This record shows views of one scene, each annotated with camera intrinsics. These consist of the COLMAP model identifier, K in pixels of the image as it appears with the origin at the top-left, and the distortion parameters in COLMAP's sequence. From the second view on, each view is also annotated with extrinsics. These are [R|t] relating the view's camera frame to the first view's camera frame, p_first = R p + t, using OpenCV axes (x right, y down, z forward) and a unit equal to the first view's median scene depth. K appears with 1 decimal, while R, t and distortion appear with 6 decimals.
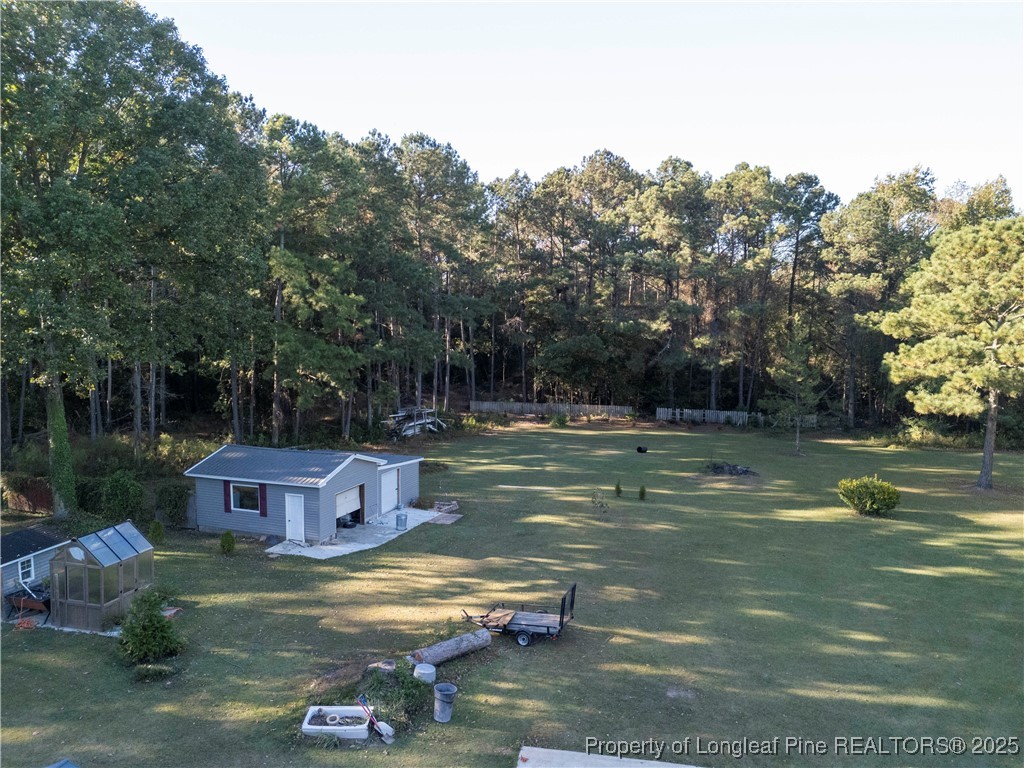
lens RADIAL K [[758.6, 0, 512.0], [0, 758.6, 384.0], [0, 0, 1]] dist [0.038418, -0.007668]
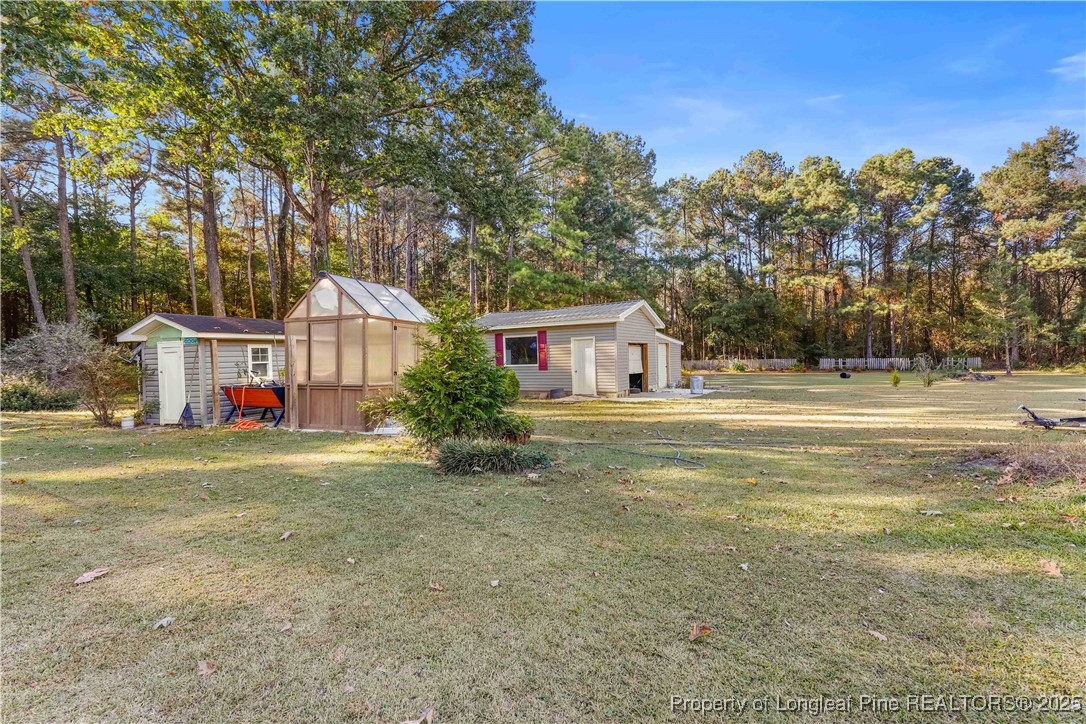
lens RADIAL K [[500.9, 0, 556.6], [0, 500.9, 363.6], [0, 0, 1]] dist [0.001642, -0.000138]
pose [[0.991705, -0.023128, -0.126435, -0.112640], [0.012957, 0.996655, -0.080688, 0.098864], [0.127878, 0.078380, 0.988688, 0.212045]]
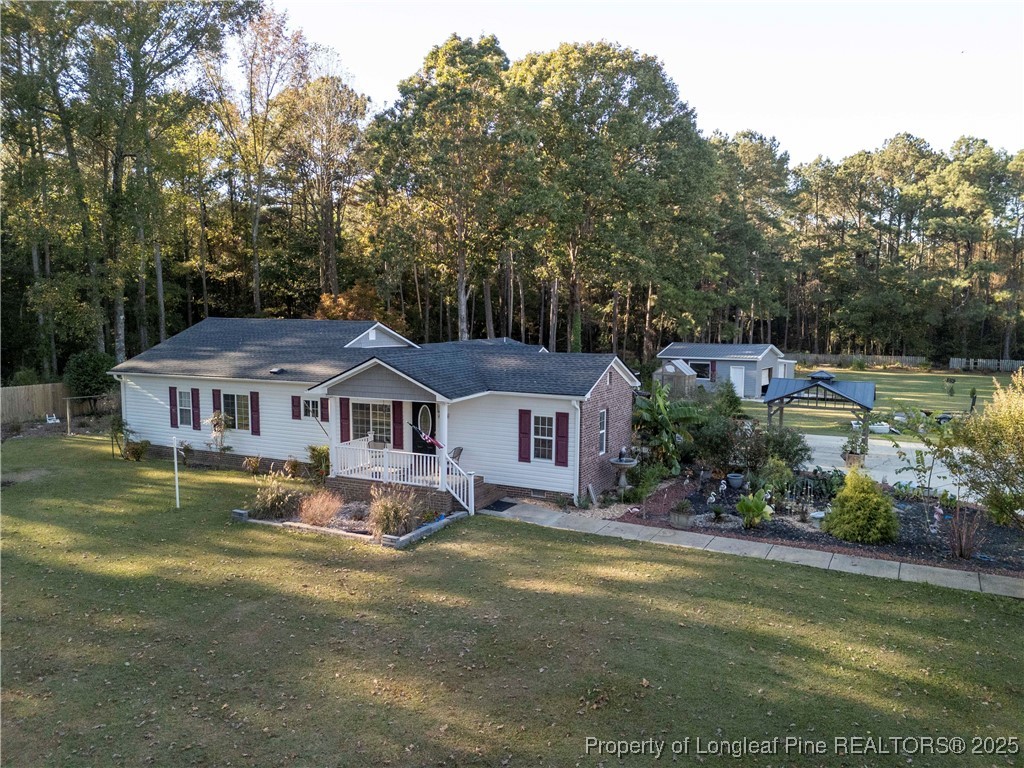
lens RADIAL K [[758.6, 0, 512.0], [0, 758.6, 384.0], [0, 0, 1]] dist [0.038418, -0.007668]
pose [[0.964855, 0.026023, -0.261493, -0.146182], [-0.025319, 0.999661, 0.006061, 0.083527], [0.261562, 0.000772, 0.965186, -0.288370]]
